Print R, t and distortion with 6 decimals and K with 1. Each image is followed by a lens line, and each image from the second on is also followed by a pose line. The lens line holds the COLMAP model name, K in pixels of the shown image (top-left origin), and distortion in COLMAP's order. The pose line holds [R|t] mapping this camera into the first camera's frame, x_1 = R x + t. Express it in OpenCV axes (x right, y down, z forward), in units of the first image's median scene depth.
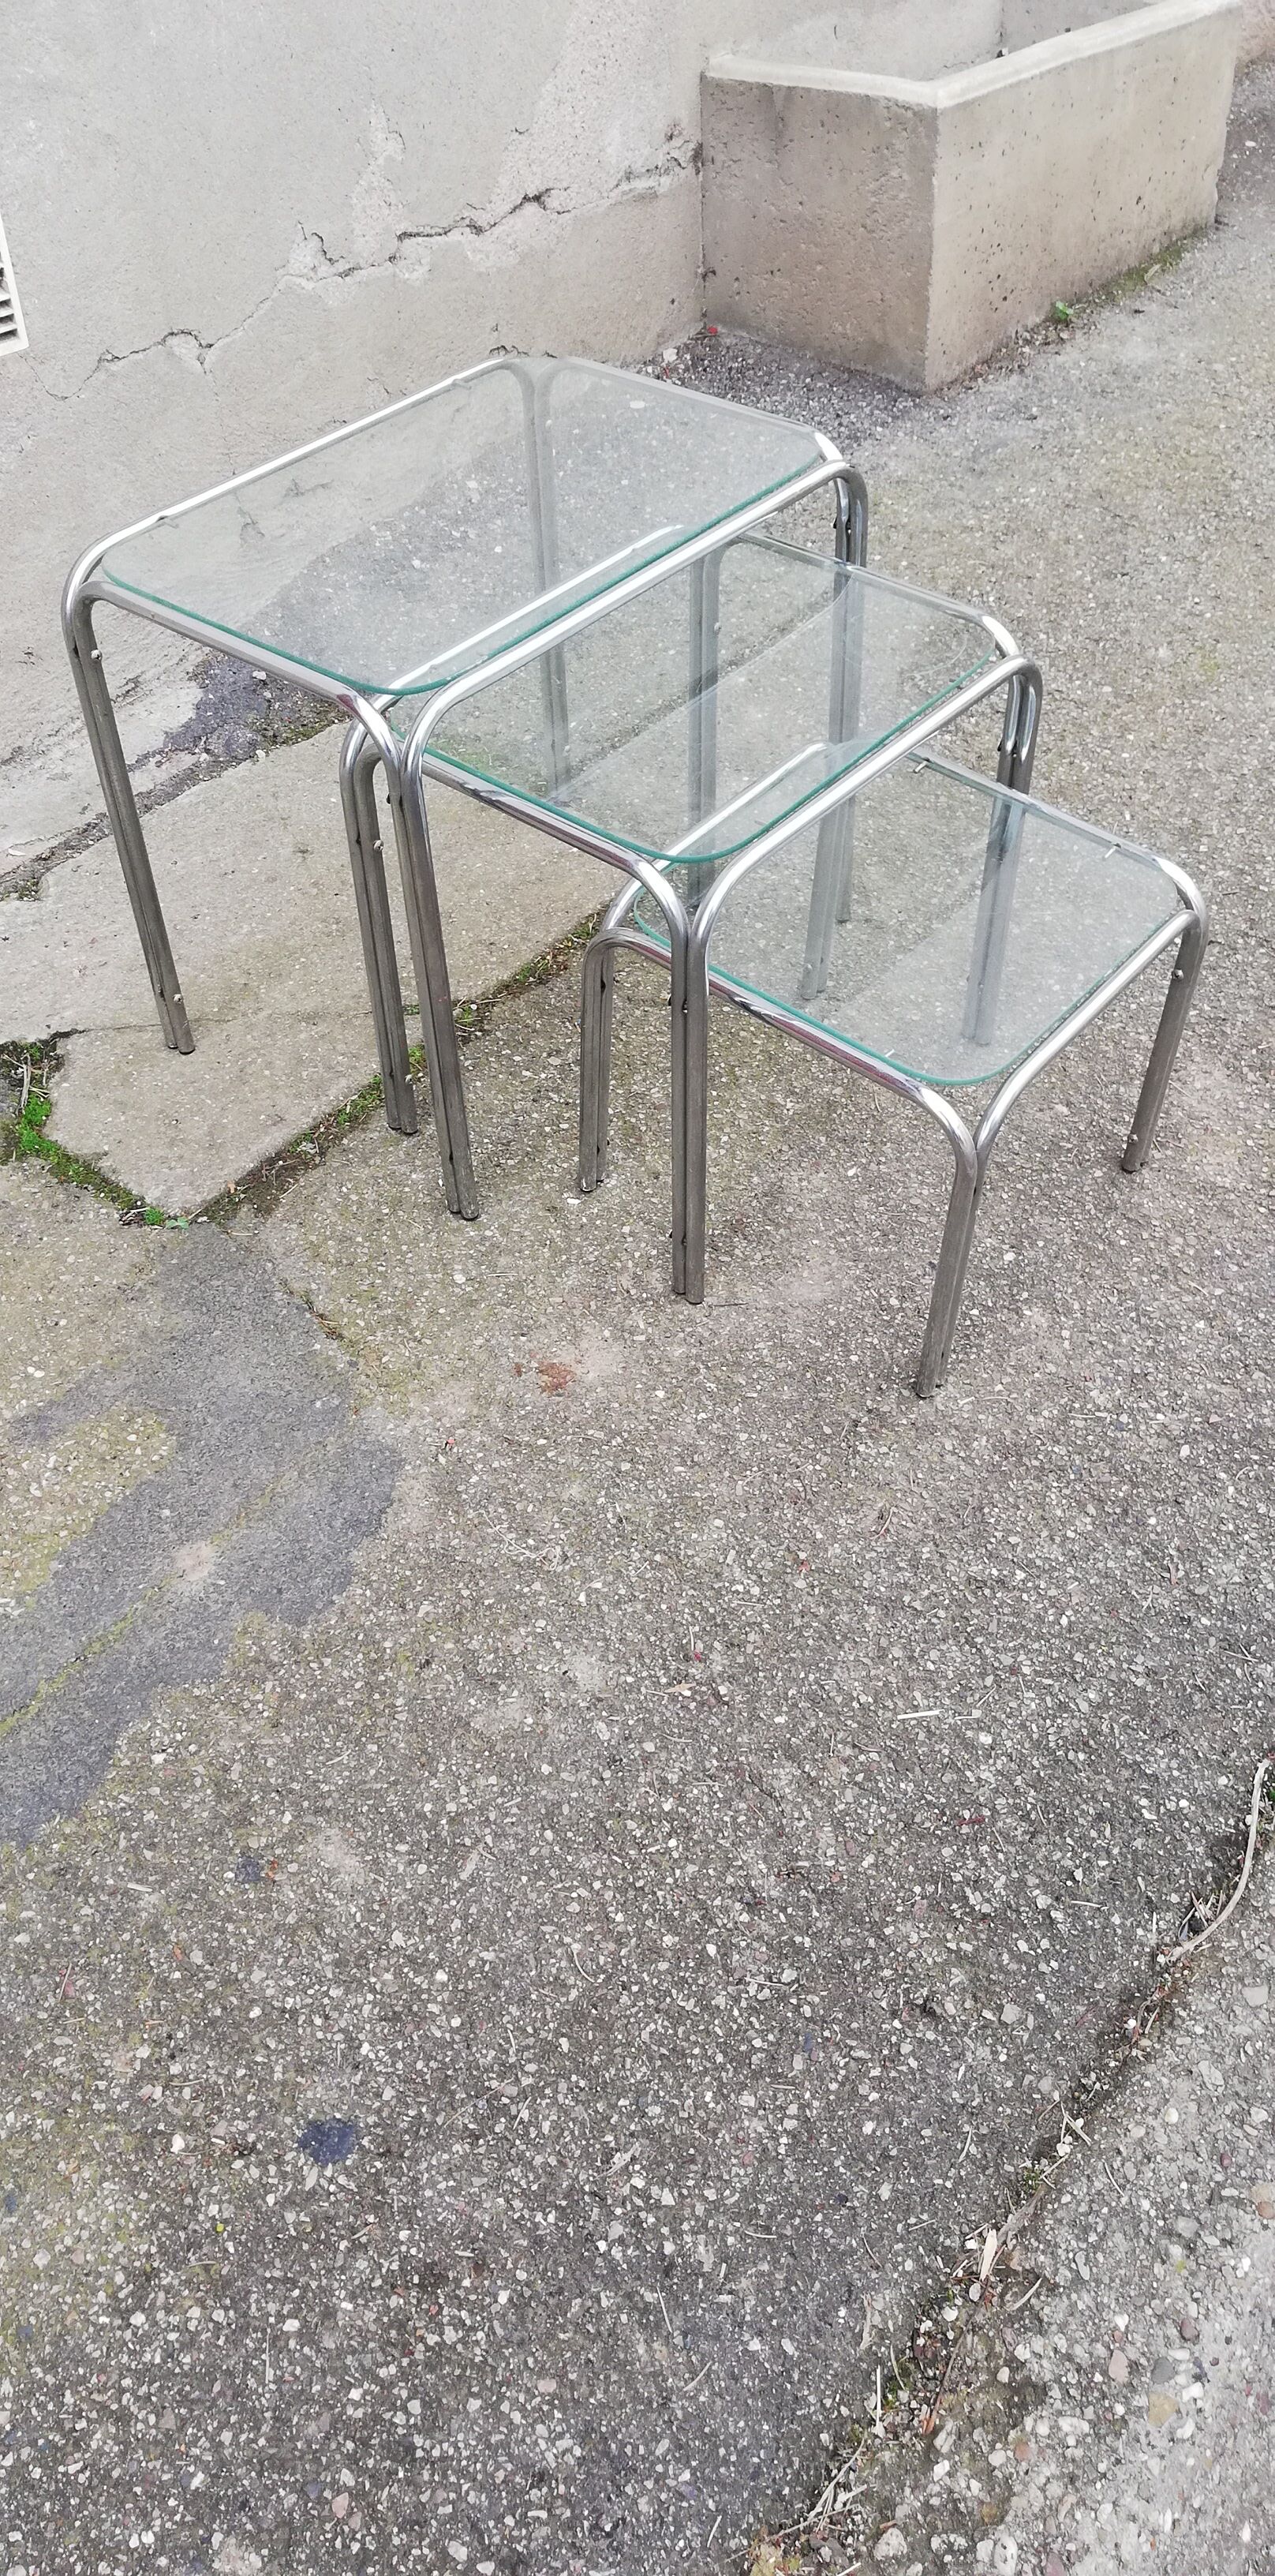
lens RADIAL K [[1927.8, 0, 643.6], [0, 1927.8, 1282.2], [0, 0, 1]] dist [0.051215, -0.071186]
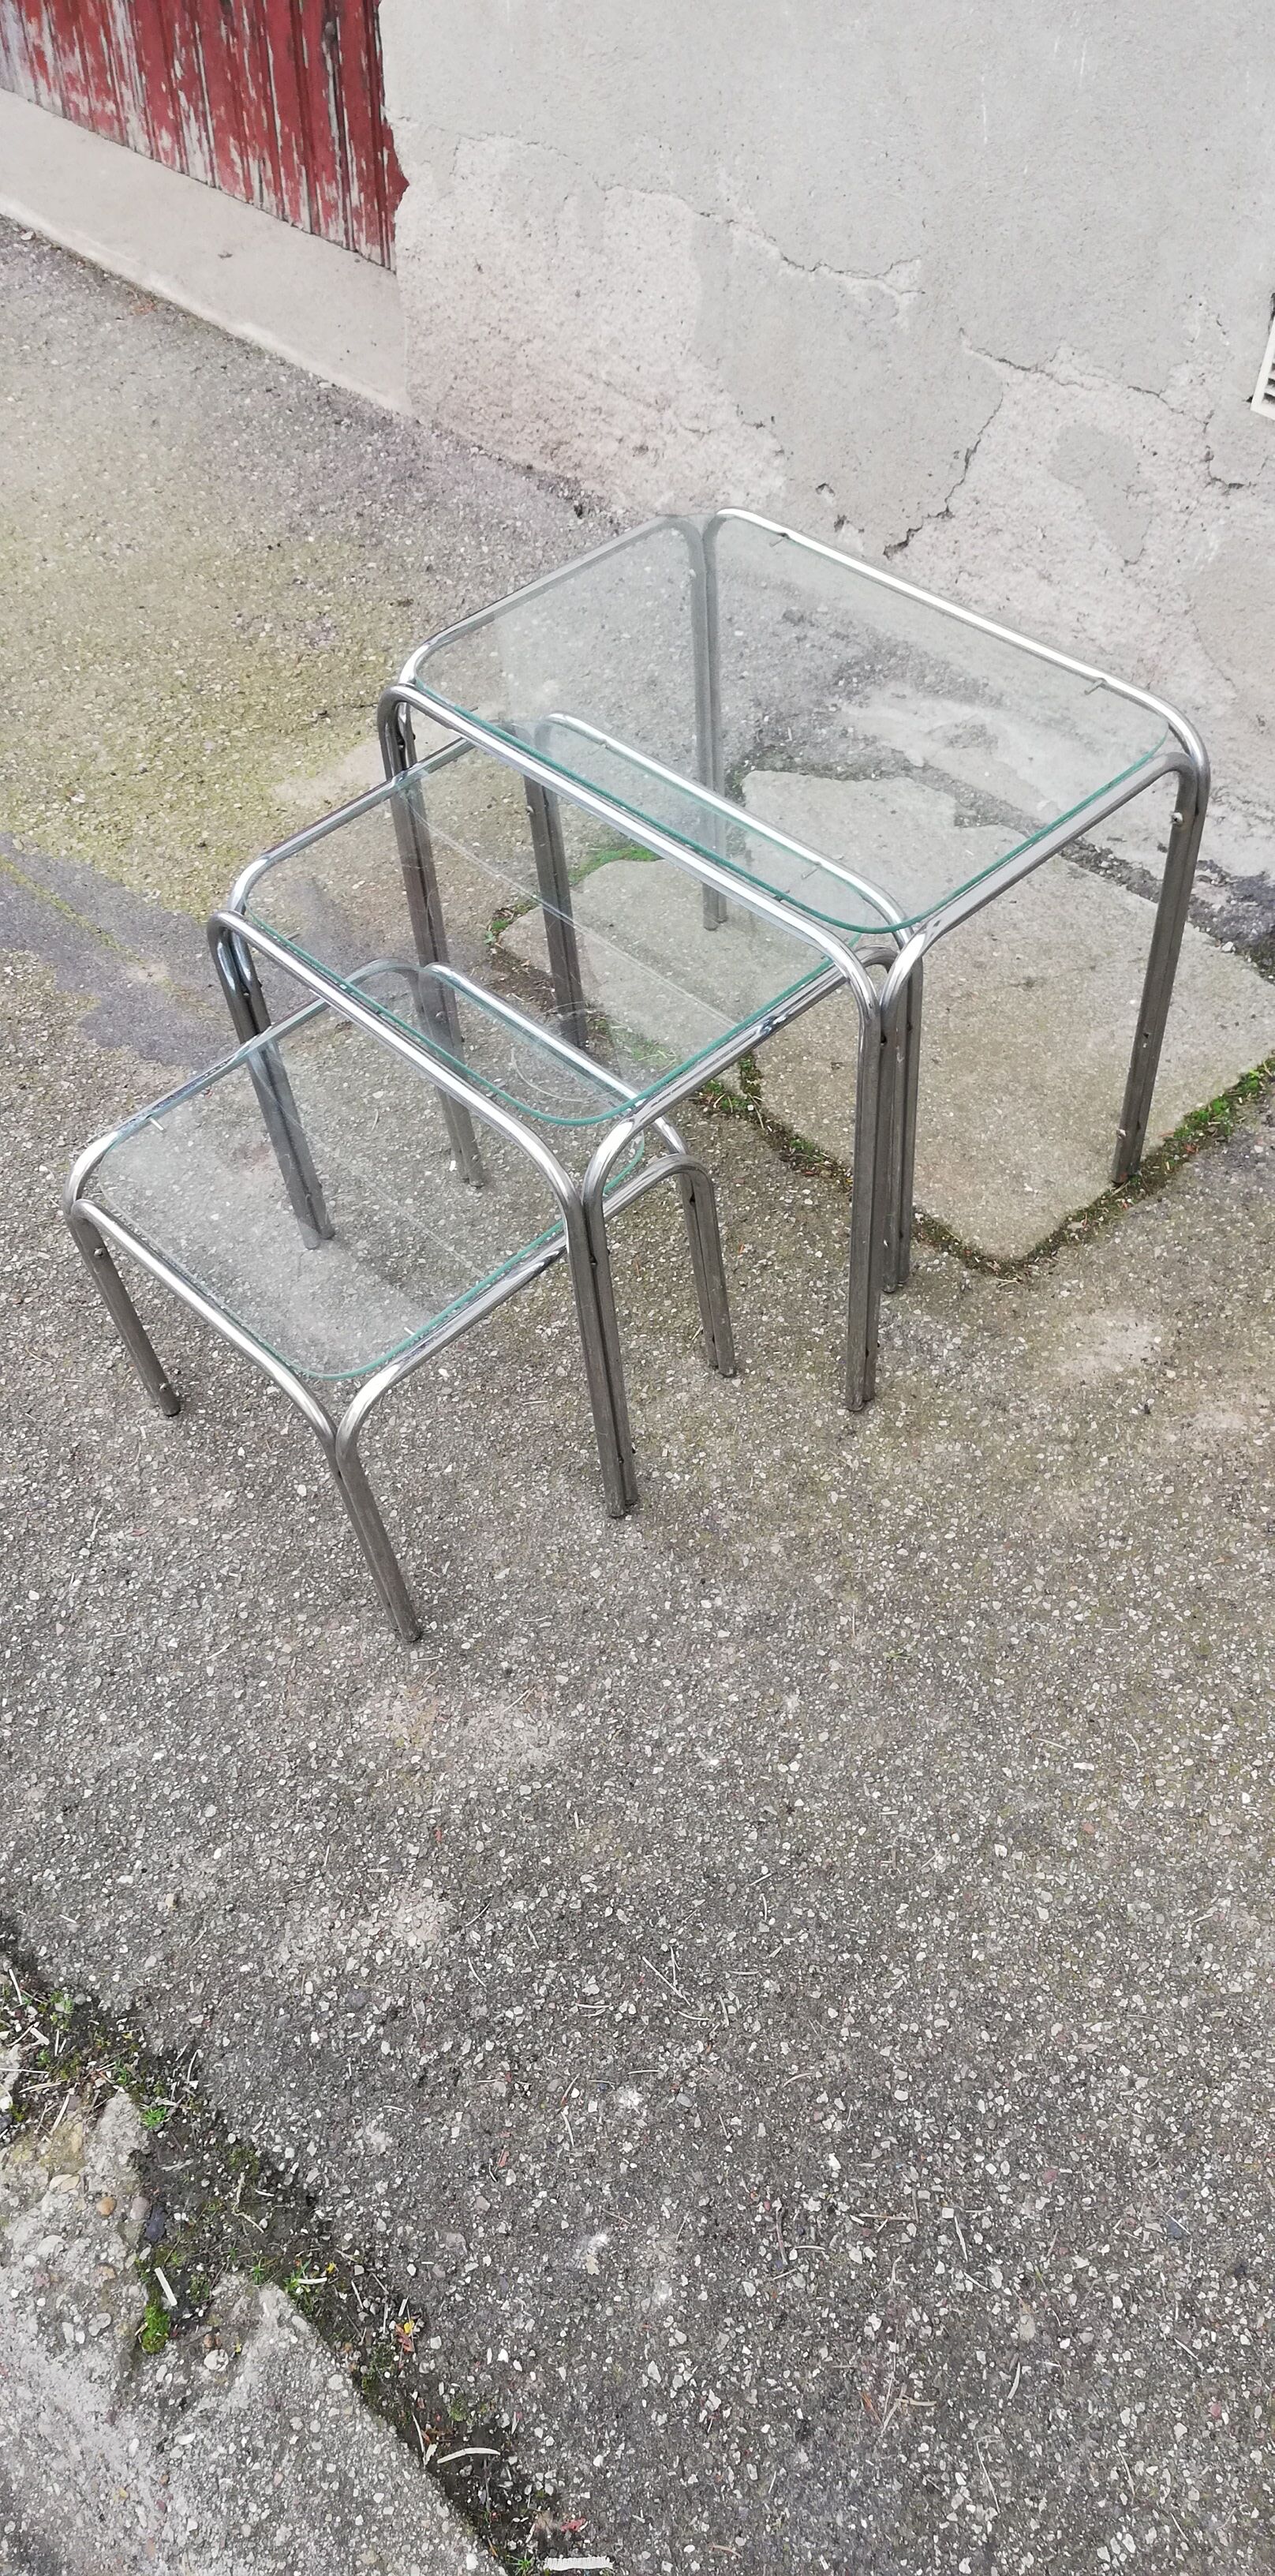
lens RADIAL K [[1949.3, 0, 652.5], [0, 1949.3, 1290.8], [0, 0, 1]] dist [0.044529, -0.061023]
pose [[-0.112253, 0.769500, -0.628704, 0.747908], [-0.678911, 0.402610, 0.613991, -0.822499], [0.725589, 0.495757, 0.477228, 0.621925]]
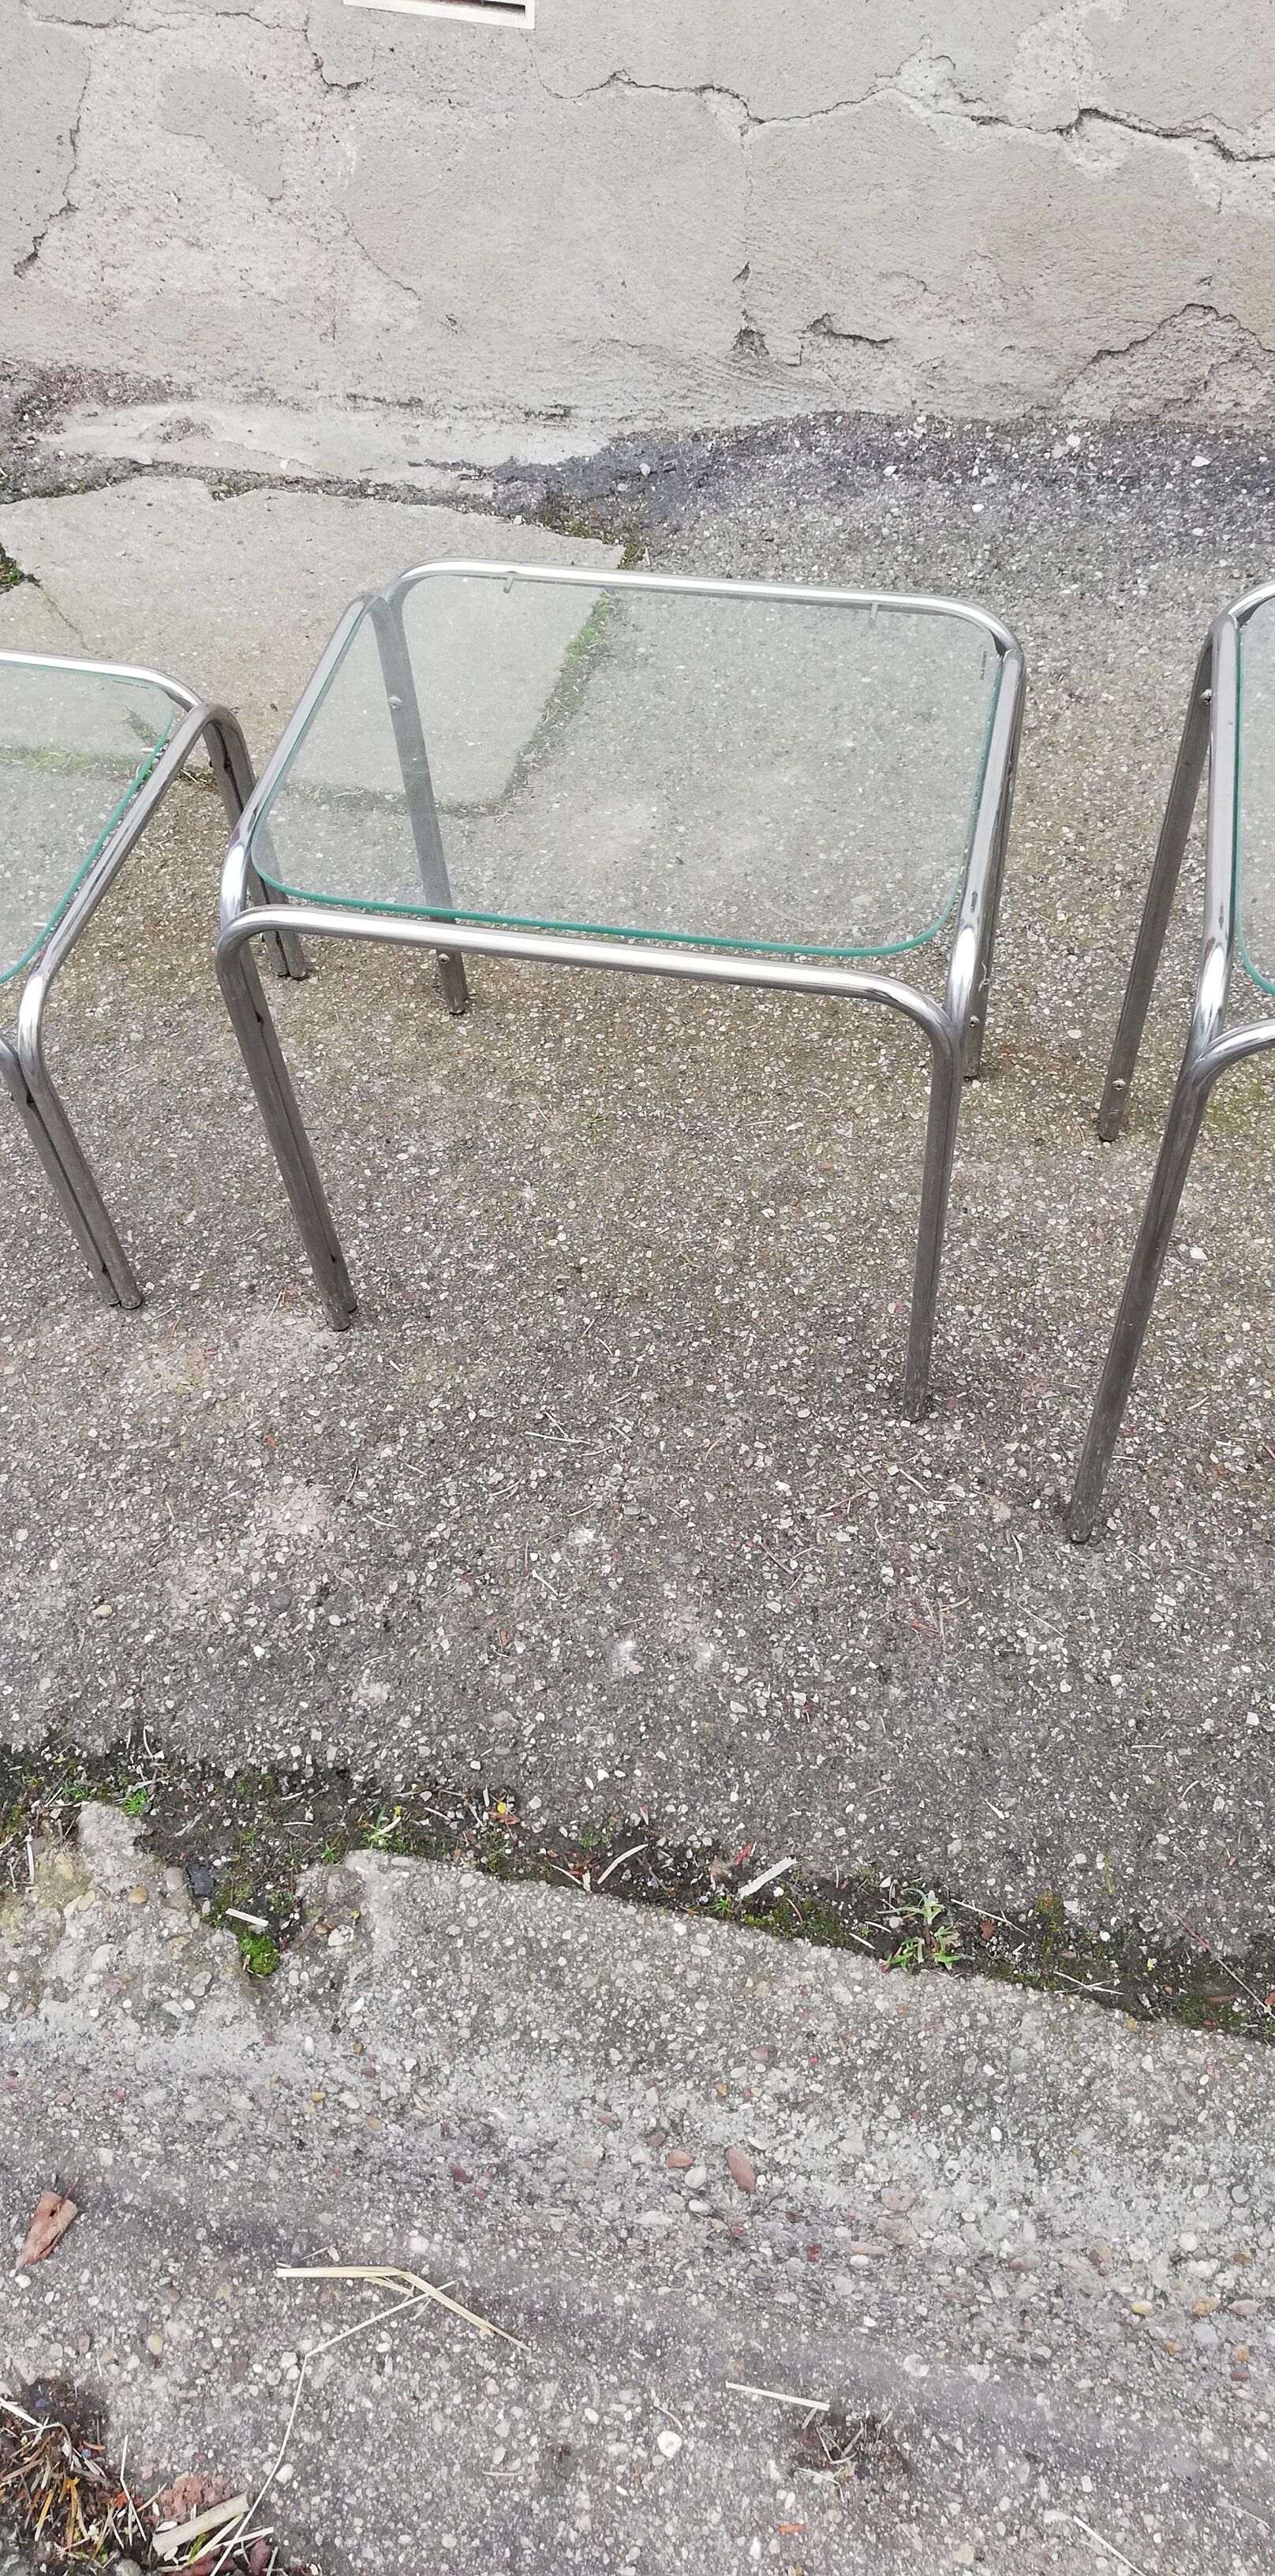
lens RADIAL K [[1939.5, 0, 649.8], [0, 1939.5, 1288.4], [0, 0, 1]] dist [0.051149, -0.071682]
pose [[0.437671, 0.703748, -0.559627, 0.894279], [-0.643723, 0.679796, 0.351423, -0.553232], [0.627745, 0.206438, 0.750546, 0.550256]]
